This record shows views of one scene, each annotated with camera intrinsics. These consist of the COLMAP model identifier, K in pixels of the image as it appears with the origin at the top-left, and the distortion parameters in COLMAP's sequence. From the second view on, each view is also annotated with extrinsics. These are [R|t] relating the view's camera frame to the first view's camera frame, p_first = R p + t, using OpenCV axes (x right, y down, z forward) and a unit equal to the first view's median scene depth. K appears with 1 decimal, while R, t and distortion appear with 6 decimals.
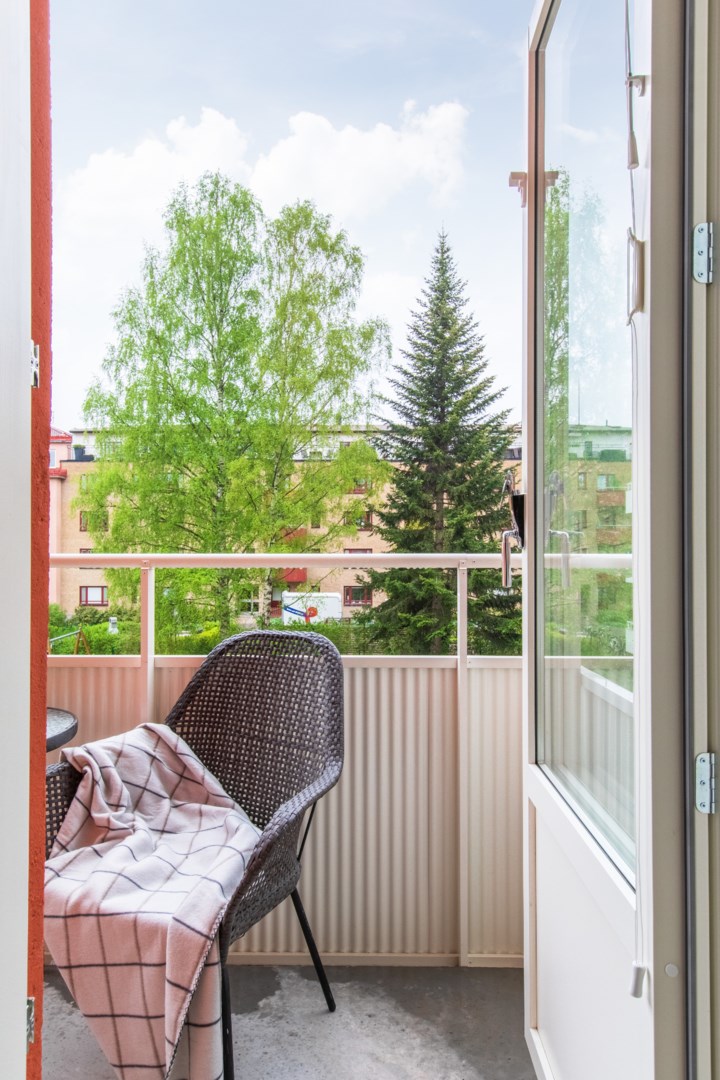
lens RADIAL K [[700.2, 0, 360.4], [0, 700.2, 543.1], [0, 0, 1]] dist [0.031693, 0.003947]
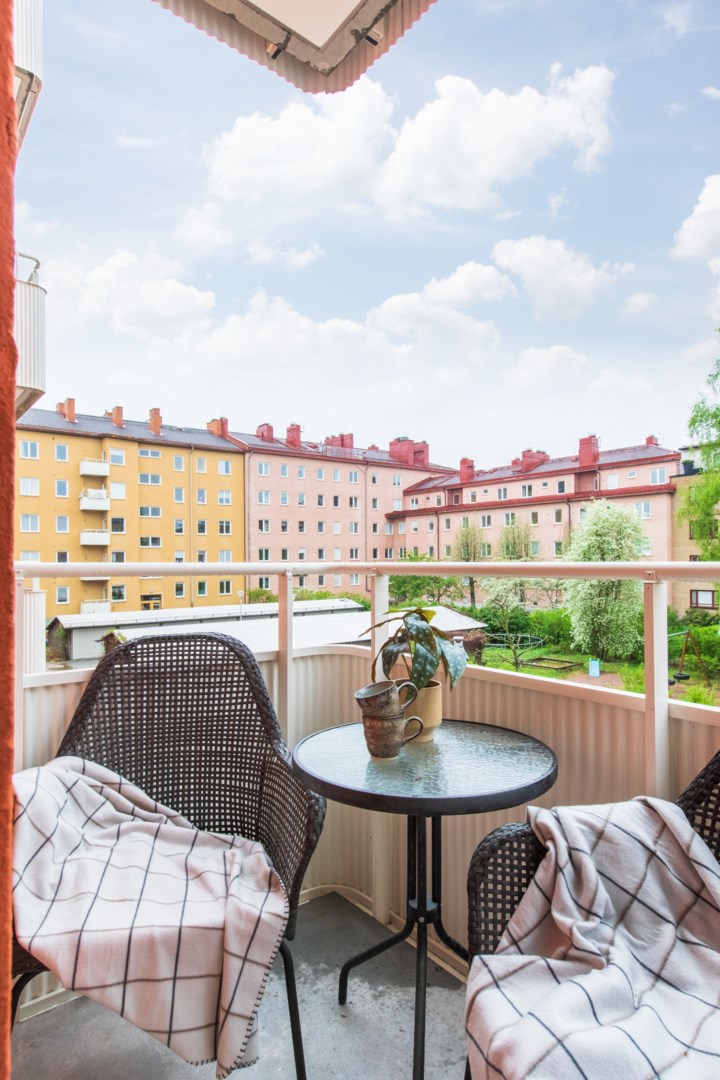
lens RADIAL K [[606.5, 0, 360.2], [0, 606.5, 550.8], [0, 0, 1]] dist [0.005677, 0.001178]
pose [[0.638589, -0.008827, -0.769498, -0.011620], [0.008942, 0.999952, -0.004050, 0.004031], [0.769496, -0.004294, 0.638637, 0.403037]]
